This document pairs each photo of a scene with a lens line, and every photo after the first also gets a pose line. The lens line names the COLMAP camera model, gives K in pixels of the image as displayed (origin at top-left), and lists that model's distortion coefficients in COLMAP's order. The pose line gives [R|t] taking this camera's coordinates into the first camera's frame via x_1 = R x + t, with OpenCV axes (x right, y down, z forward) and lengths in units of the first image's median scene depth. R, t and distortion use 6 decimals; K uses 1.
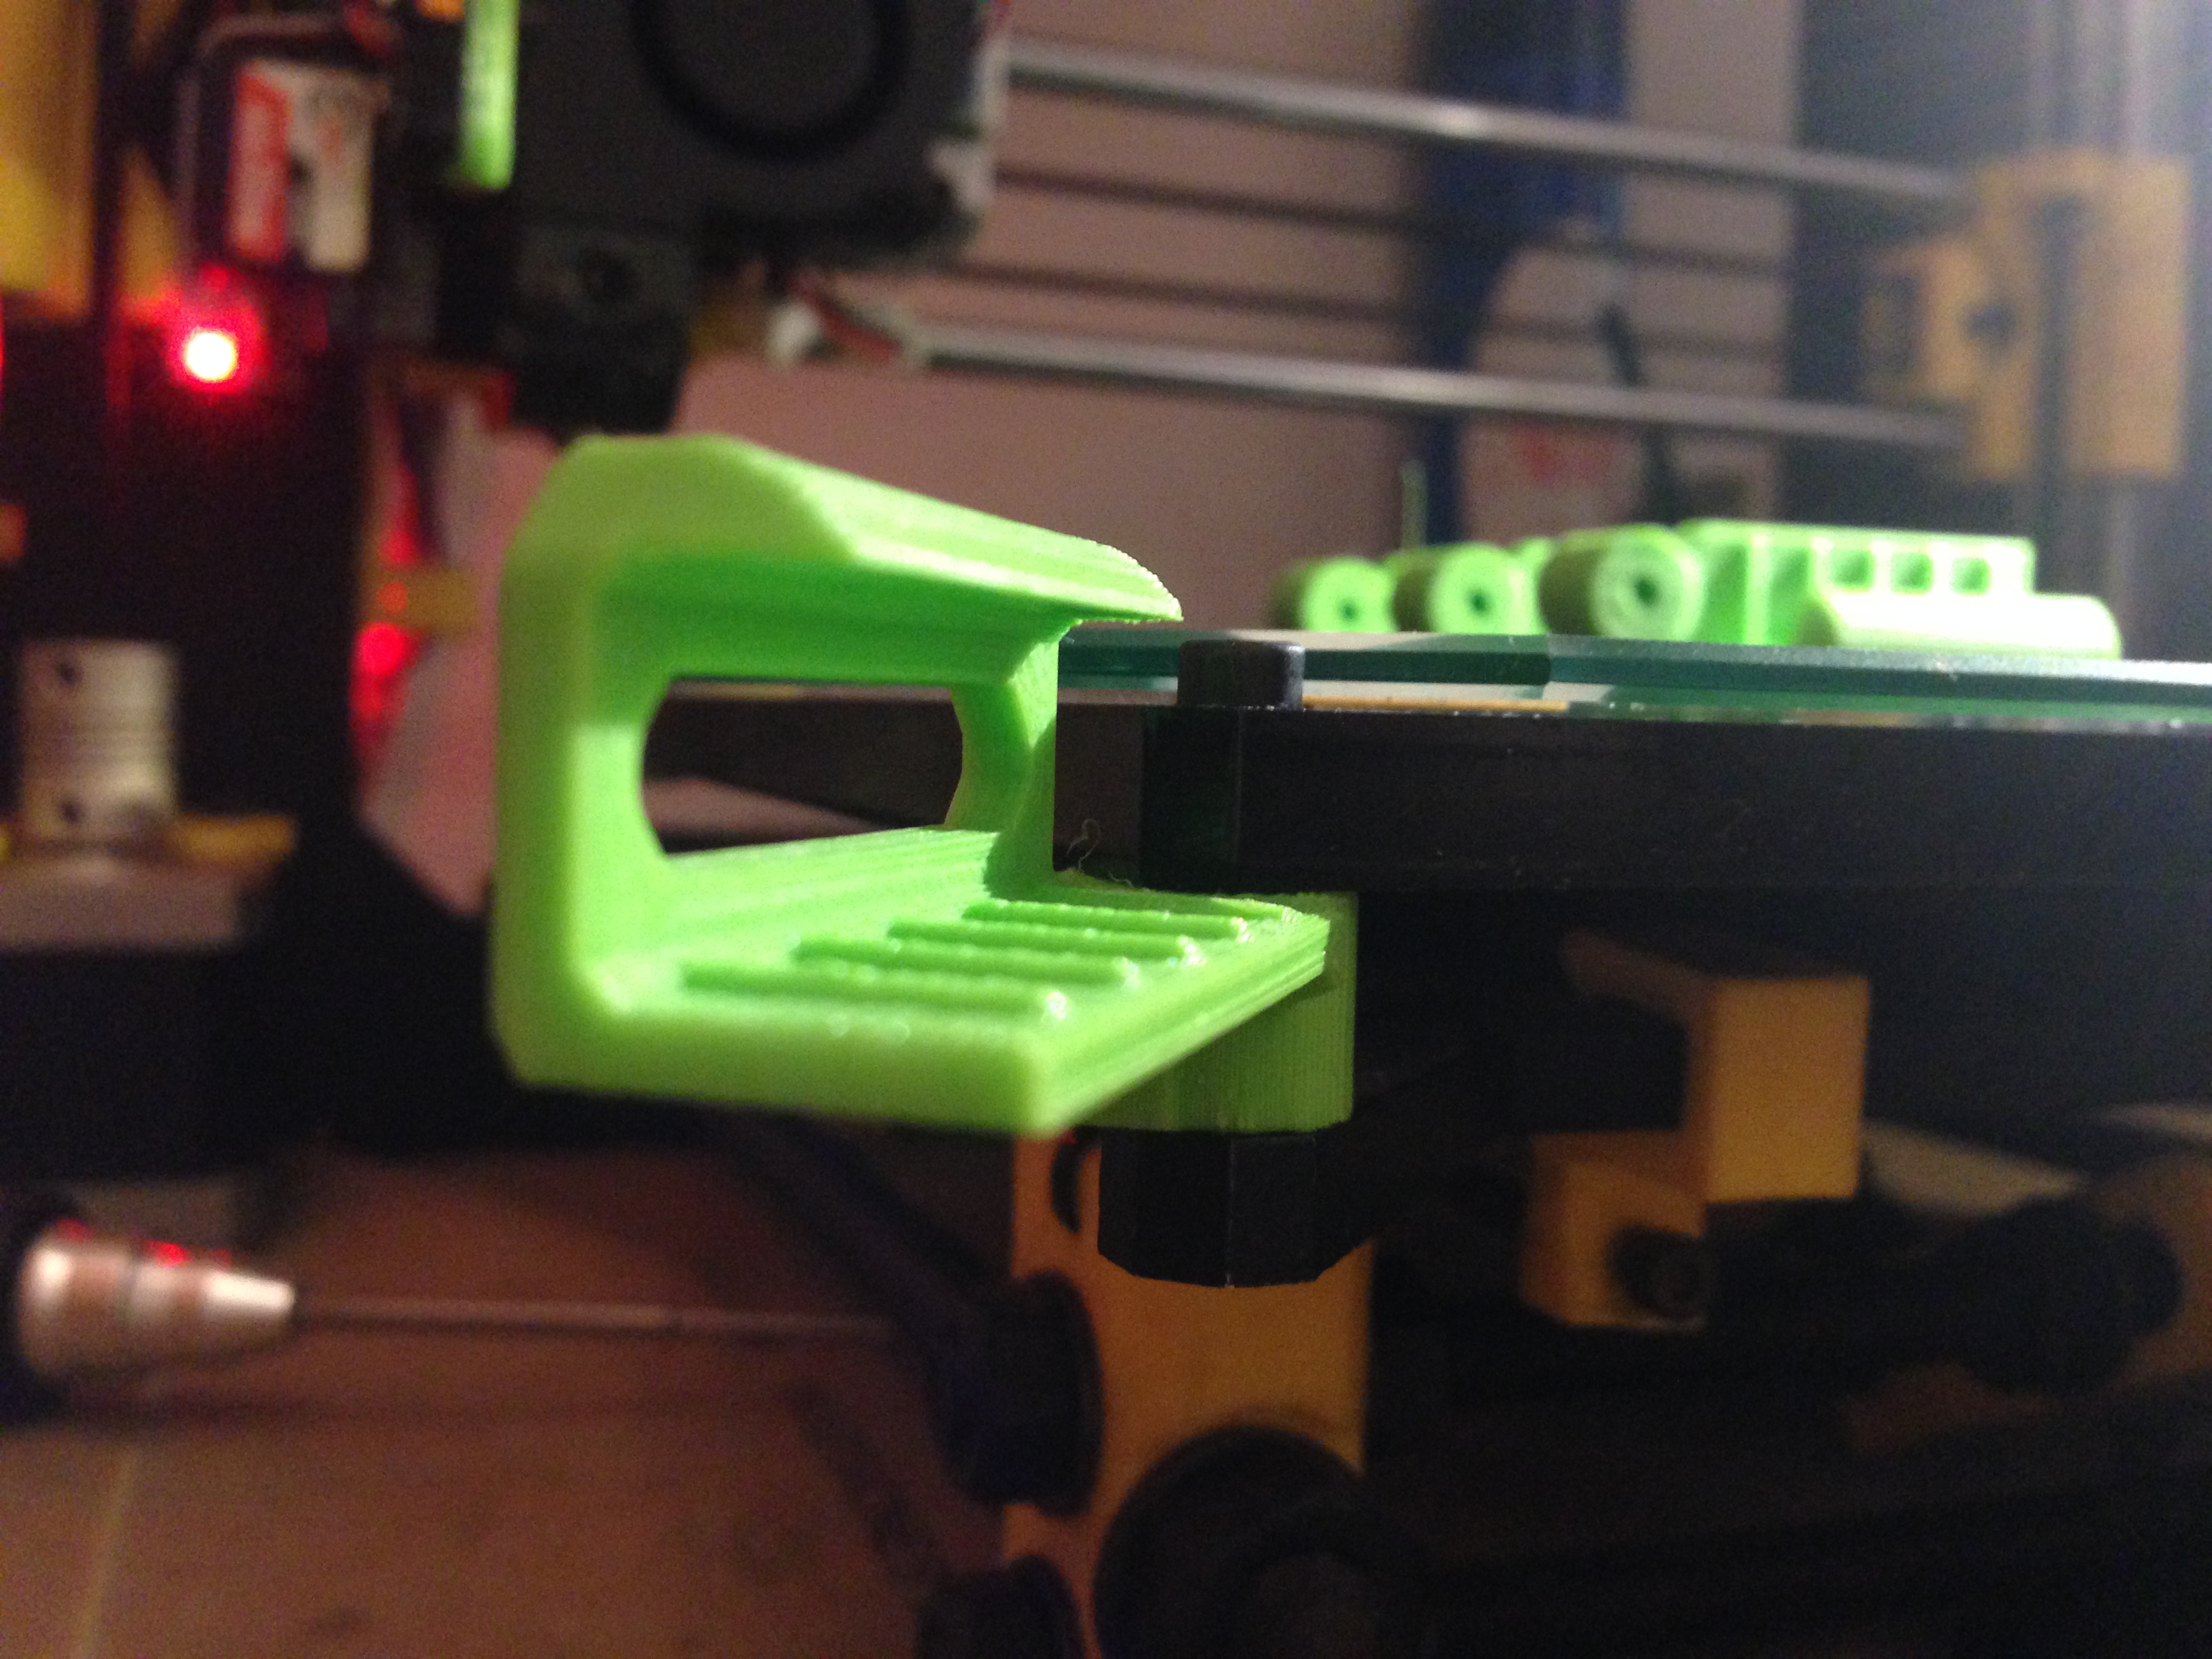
lens RADIAL K [[2181.9, 0, 1106.0], [0, 2181.9, 829.5], [0, 0, 1]] dist [0.010086, 0.249469]
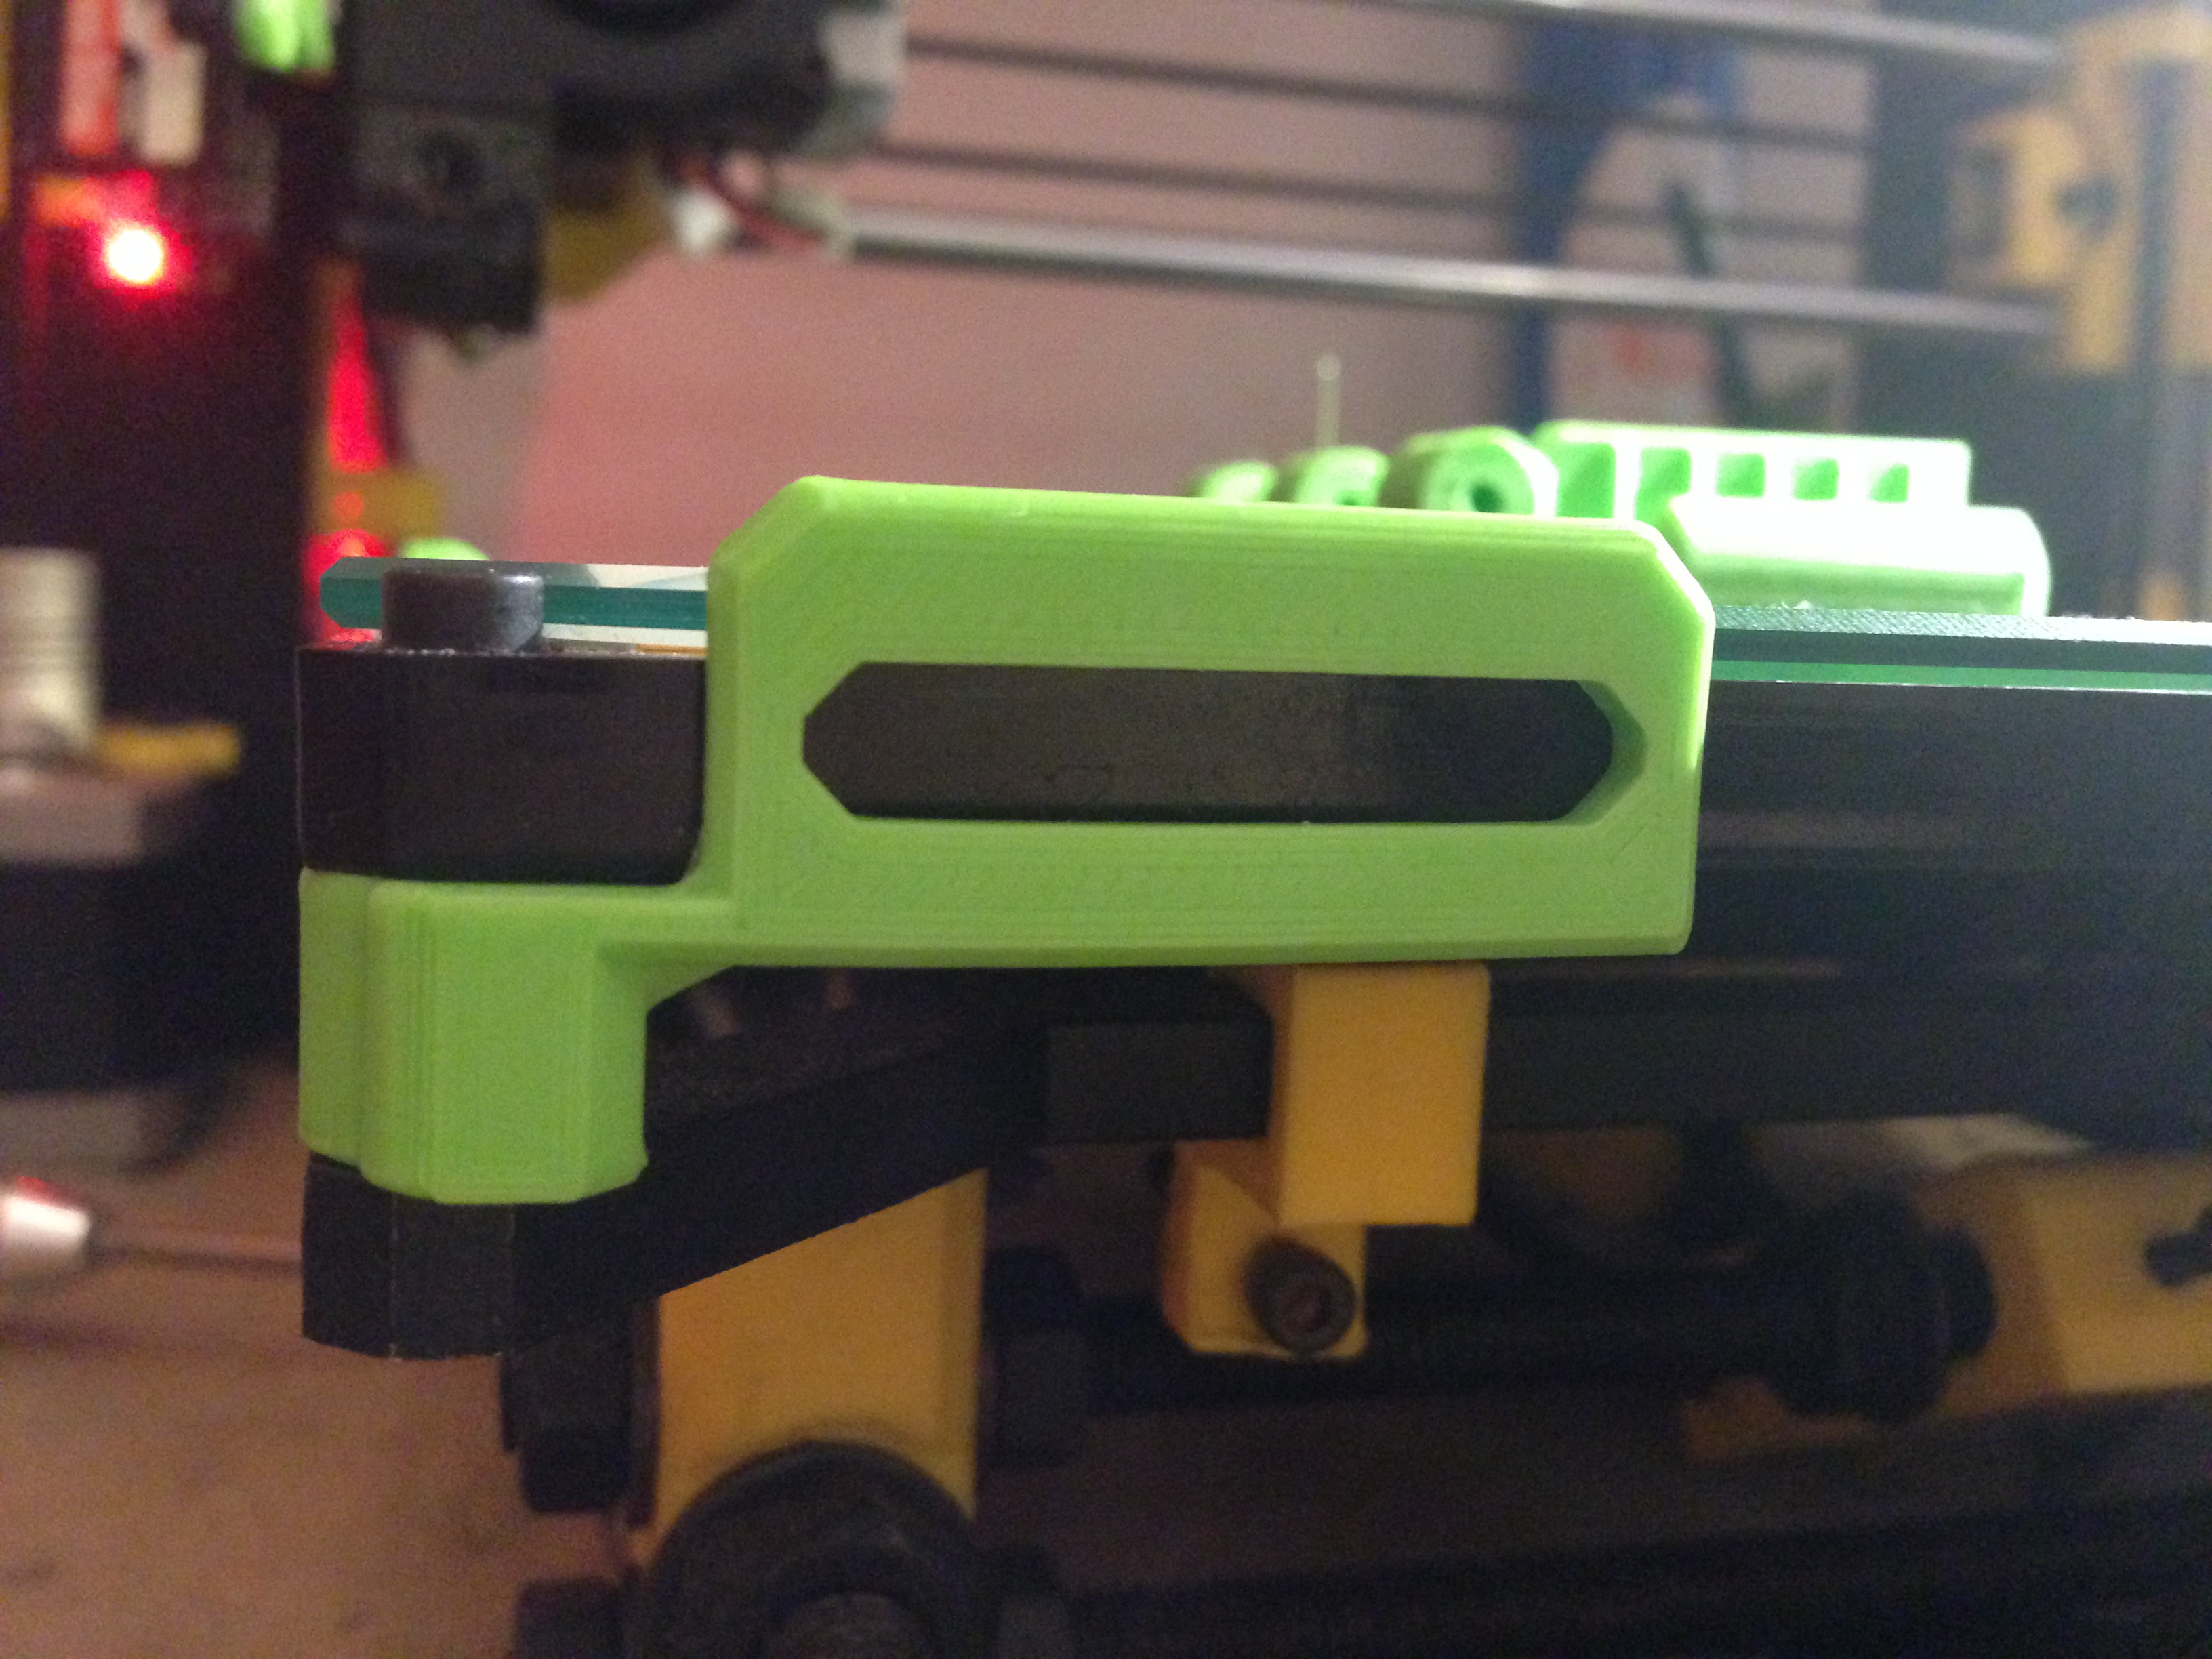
lens RADIAL K [[2130.8, 0, 1106.0], [0, 2130.8, 829.5], [0, 0, 1]] dist [0.120594, -0.186088]
pose [[0.994164, 0.016596, -0.106594, 0.131471], [-0.011733, 0.998868, 0.046092, -0.009670], [0.107239, -0.044573, 0.993234, 0.075030]]
